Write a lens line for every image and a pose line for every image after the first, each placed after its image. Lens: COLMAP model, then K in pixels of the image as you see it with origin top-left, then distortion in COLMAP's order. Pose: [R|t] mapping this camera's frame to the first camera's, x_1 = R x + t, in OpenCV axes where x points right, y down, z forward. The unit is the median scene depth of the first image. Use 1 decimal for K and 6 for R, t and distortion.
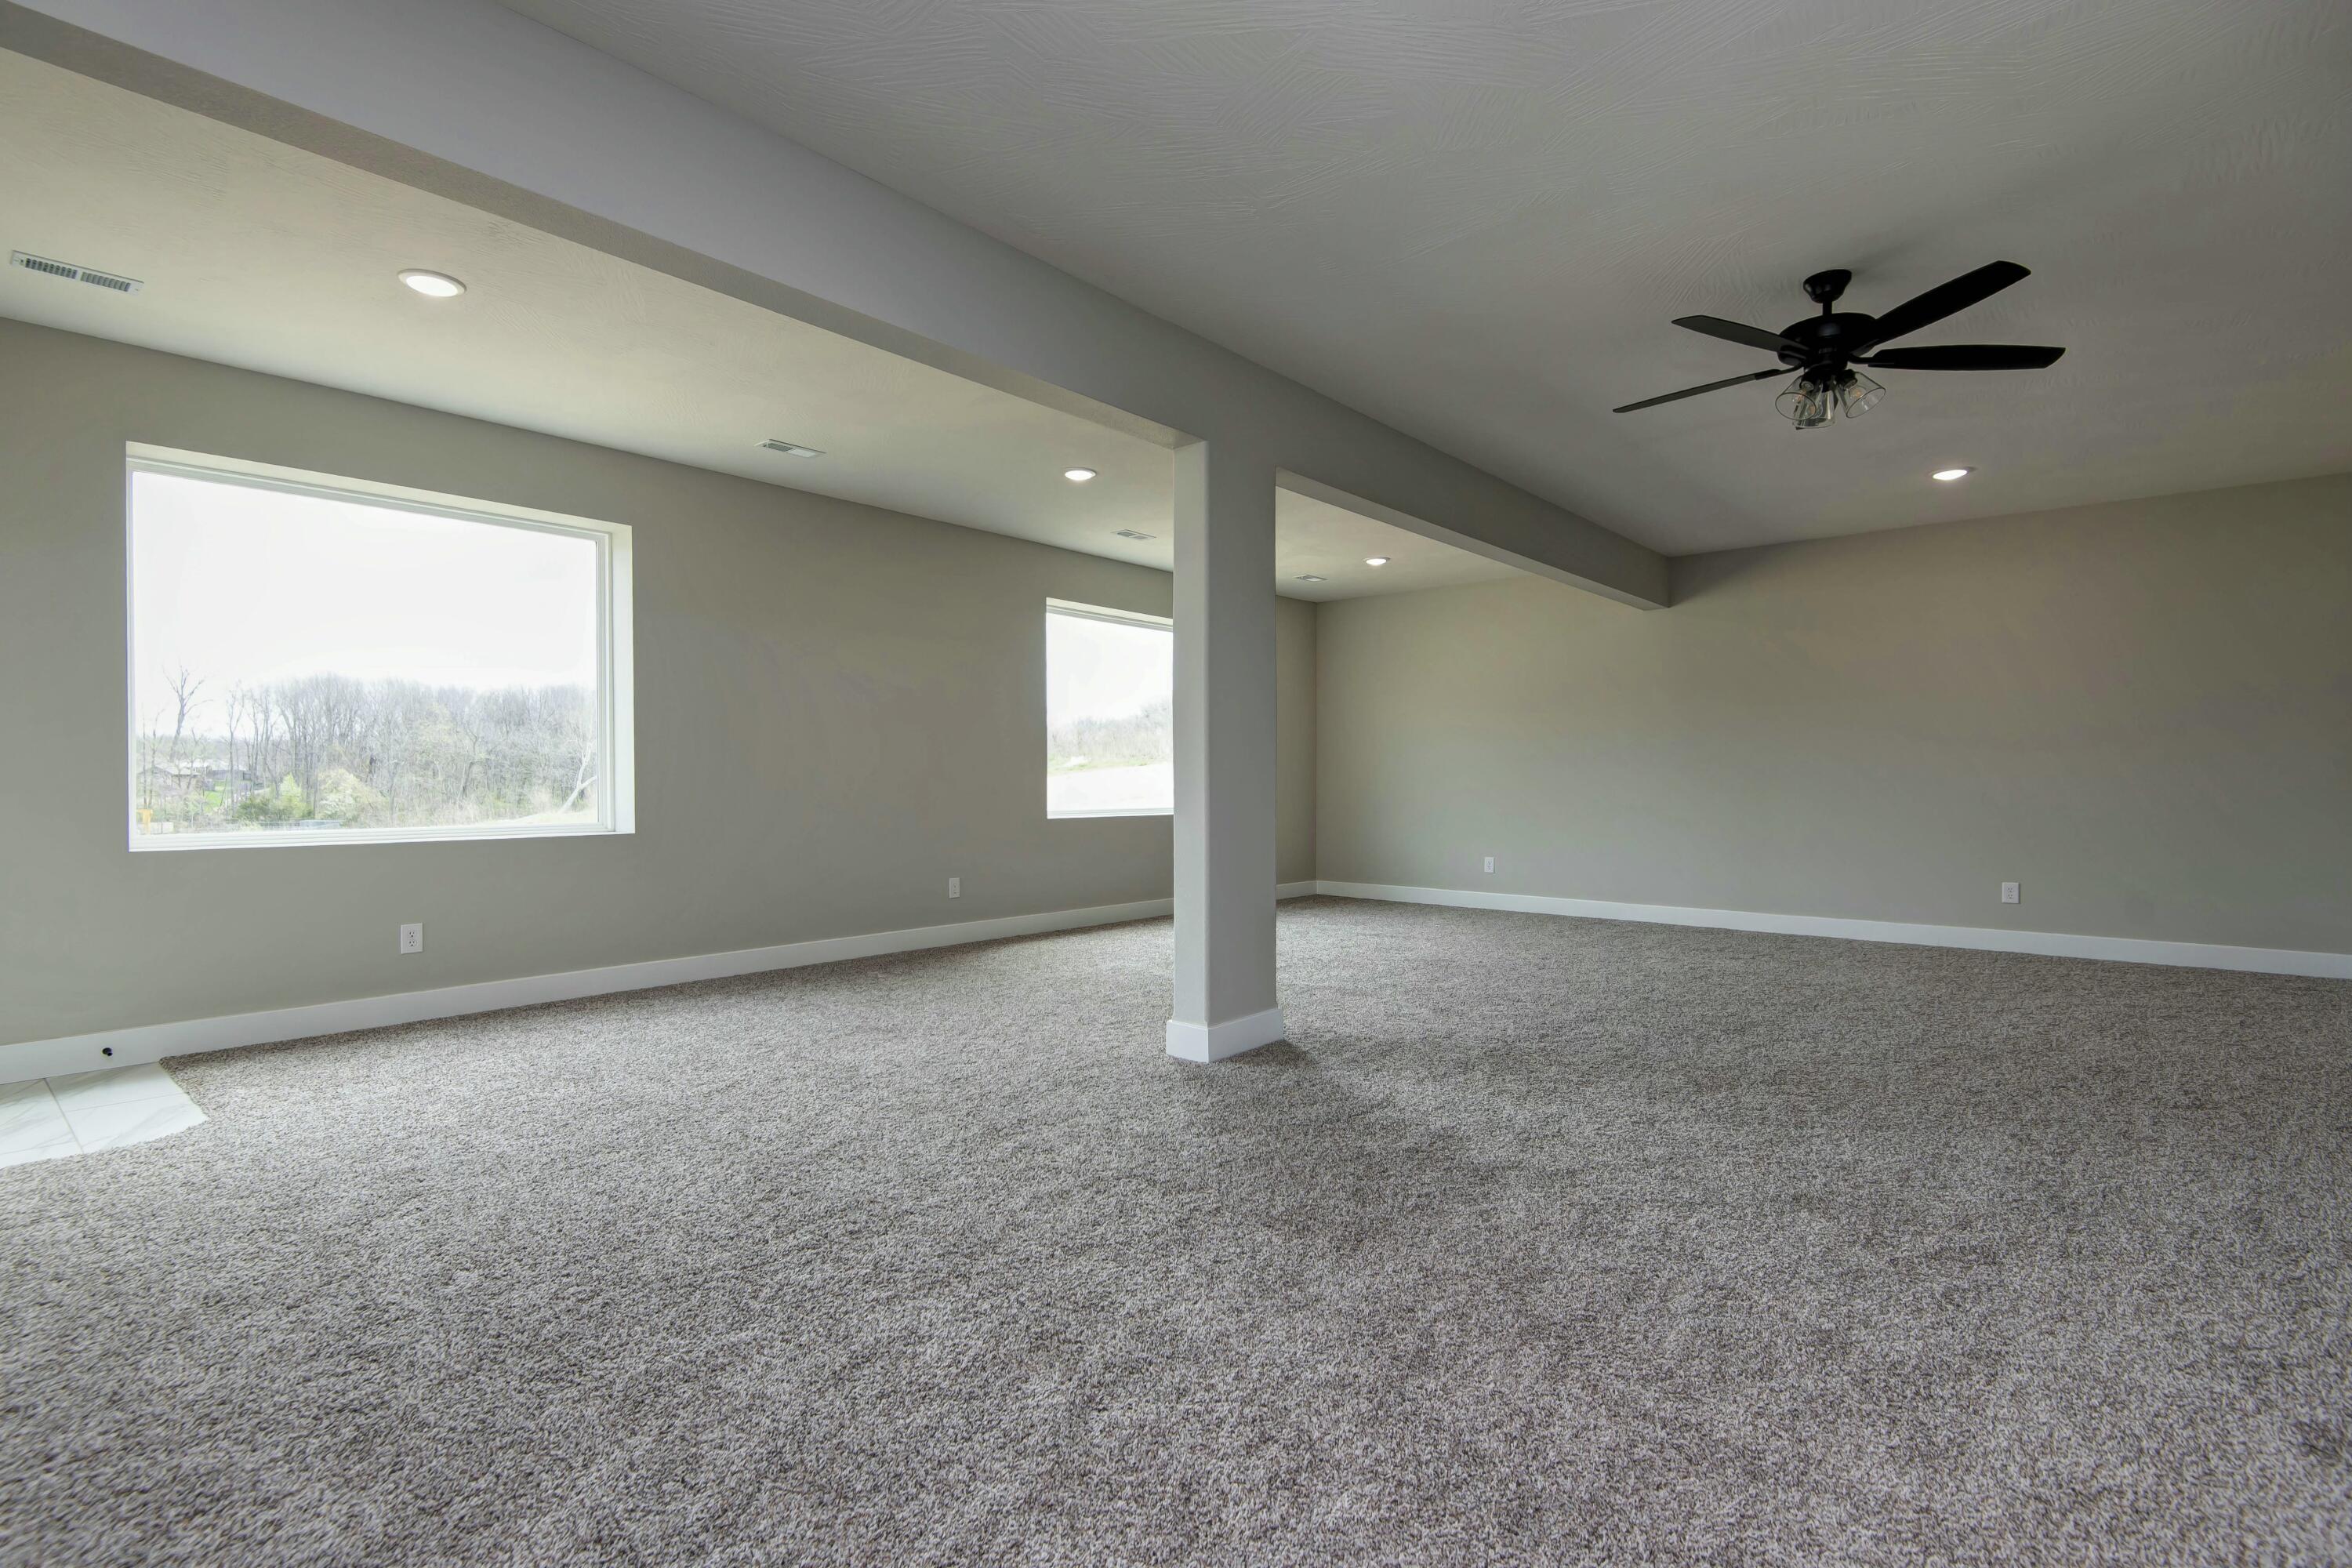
lens RADIAL K [[1085.7, 0, 1155.9], [0, 1085.7, 781.8], [0, 0, 1]] dist [0.000359, -0.003942]
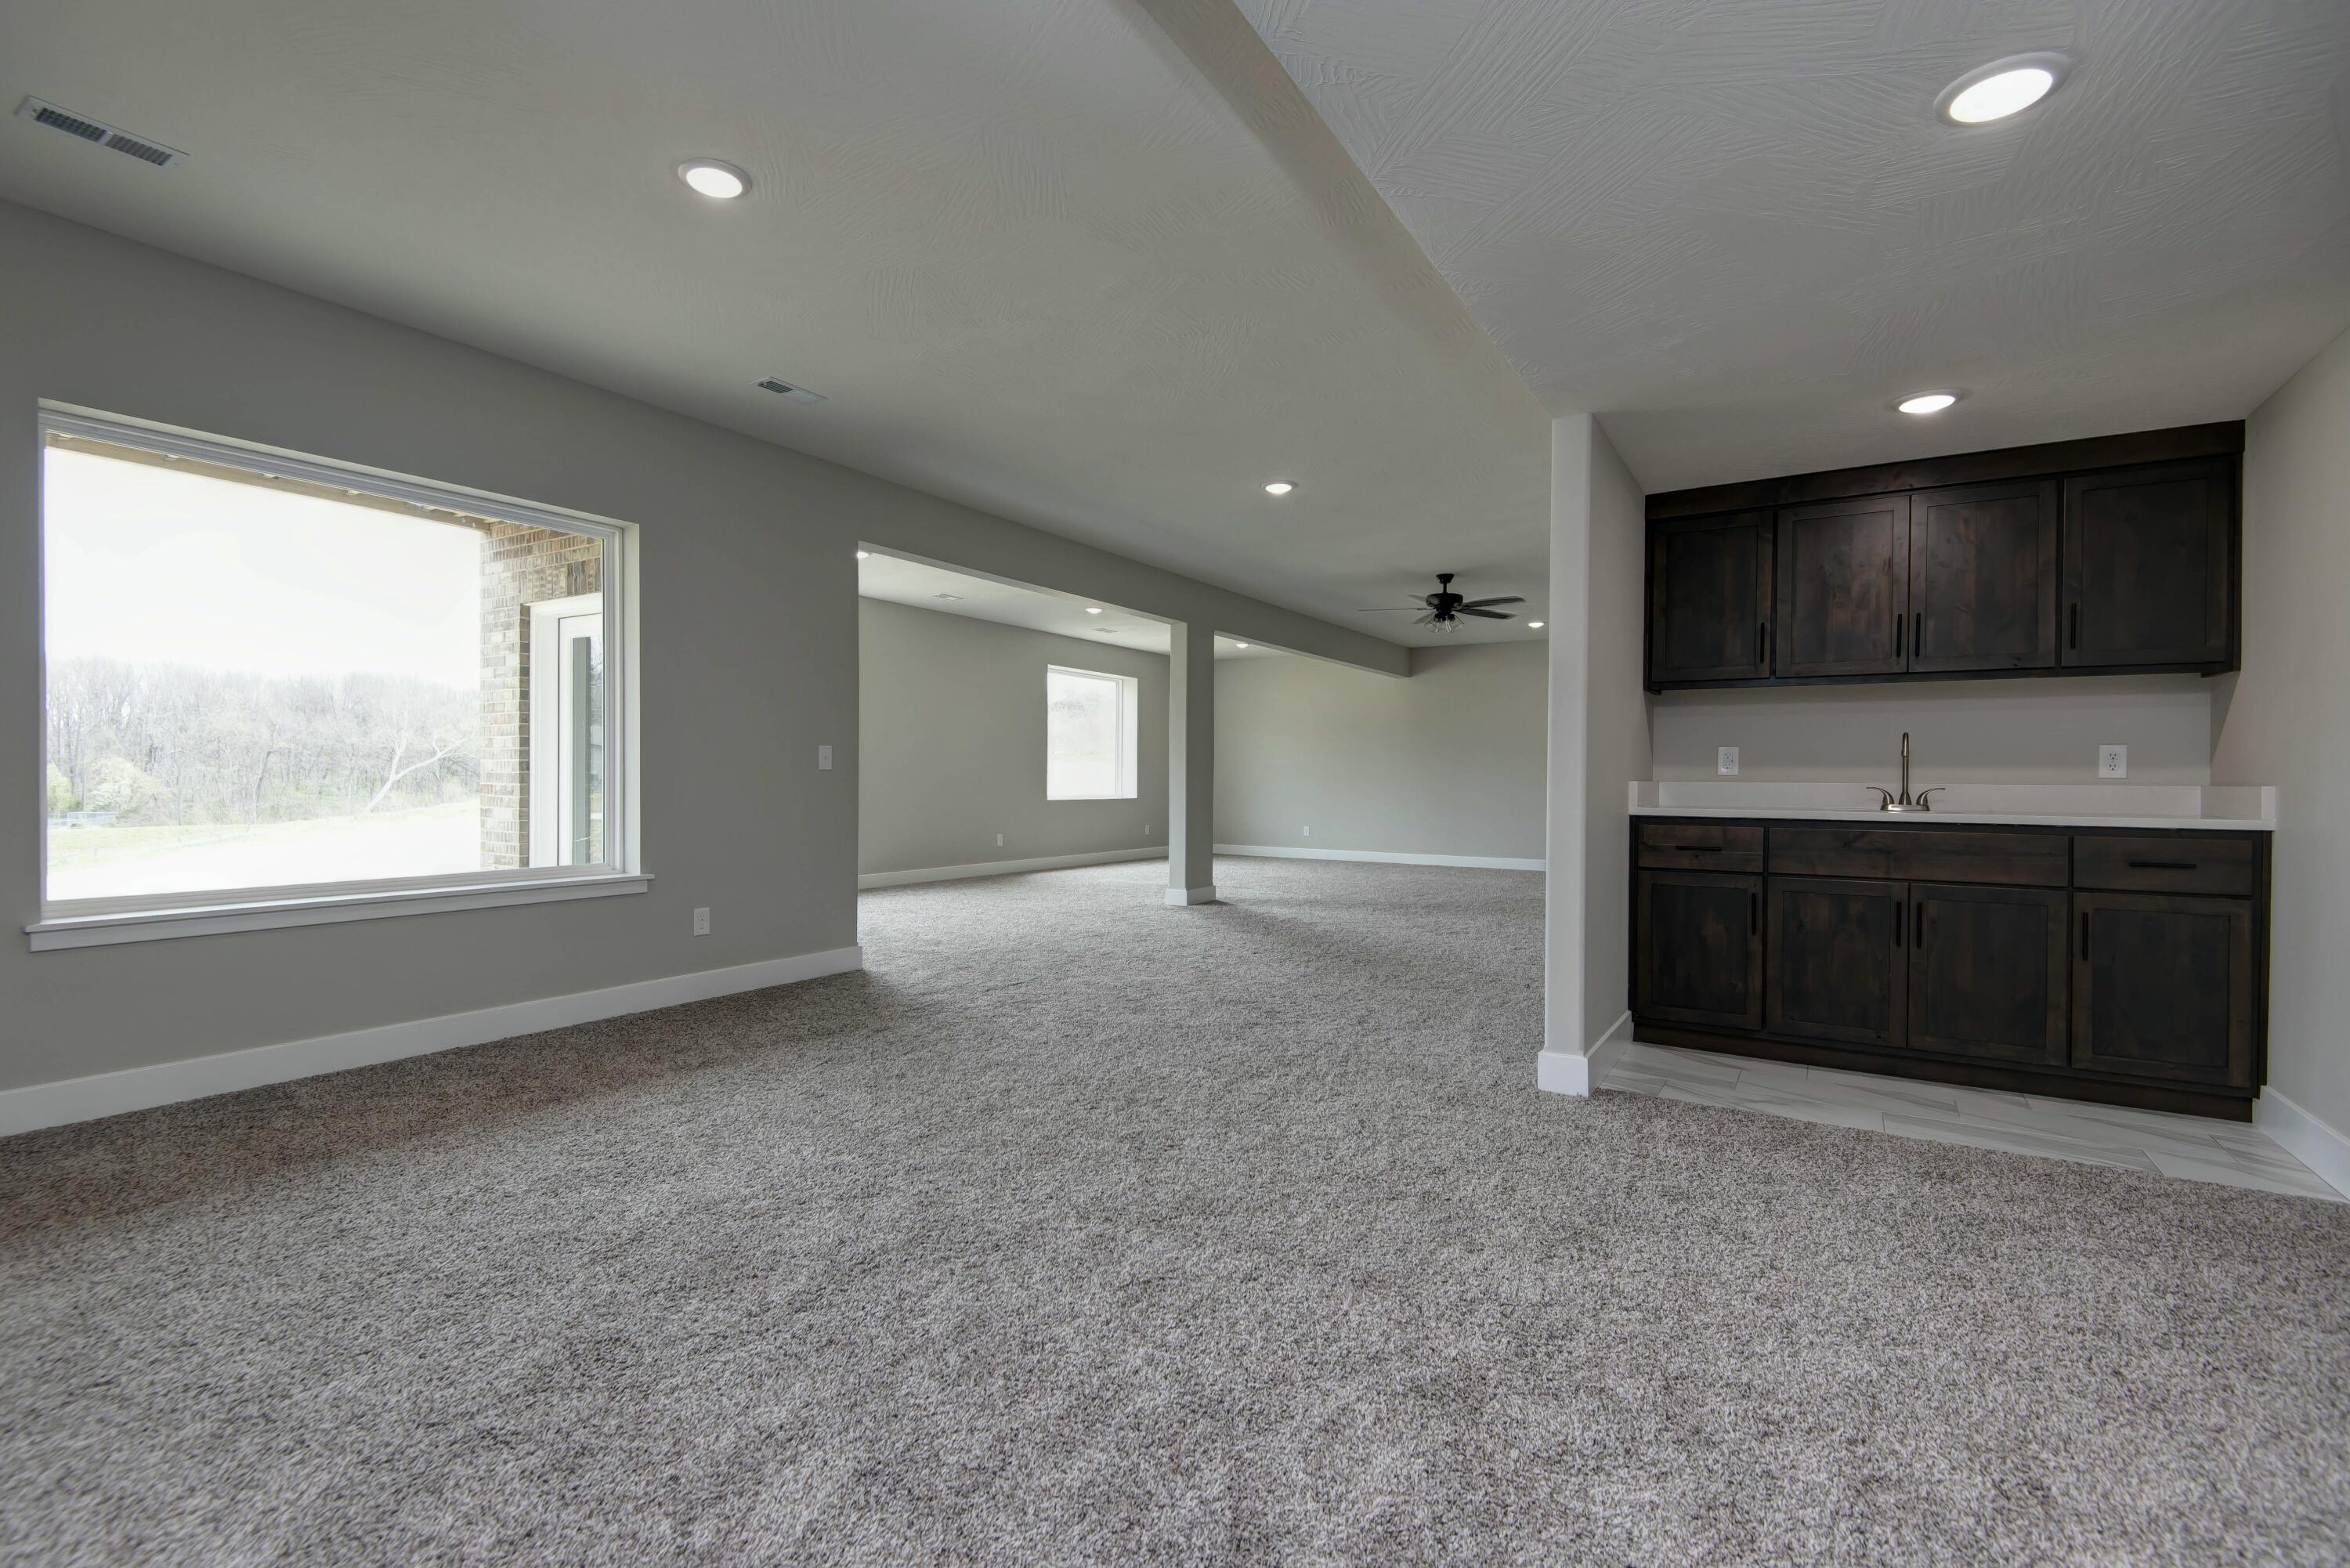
lens RADIAL K [[1084.7, 0, 1175.7], [0, 1084.7, 784.3], [0, 0, 1]] dist [0.000359, -0.003942]
pose [[0.982899, 0.006578, 0.184030, -0.124842], [-0.007557, 0.999961, 0.004620, 0.001004], [-0.183993, -0.005932, 0.982910, -0.377777]]
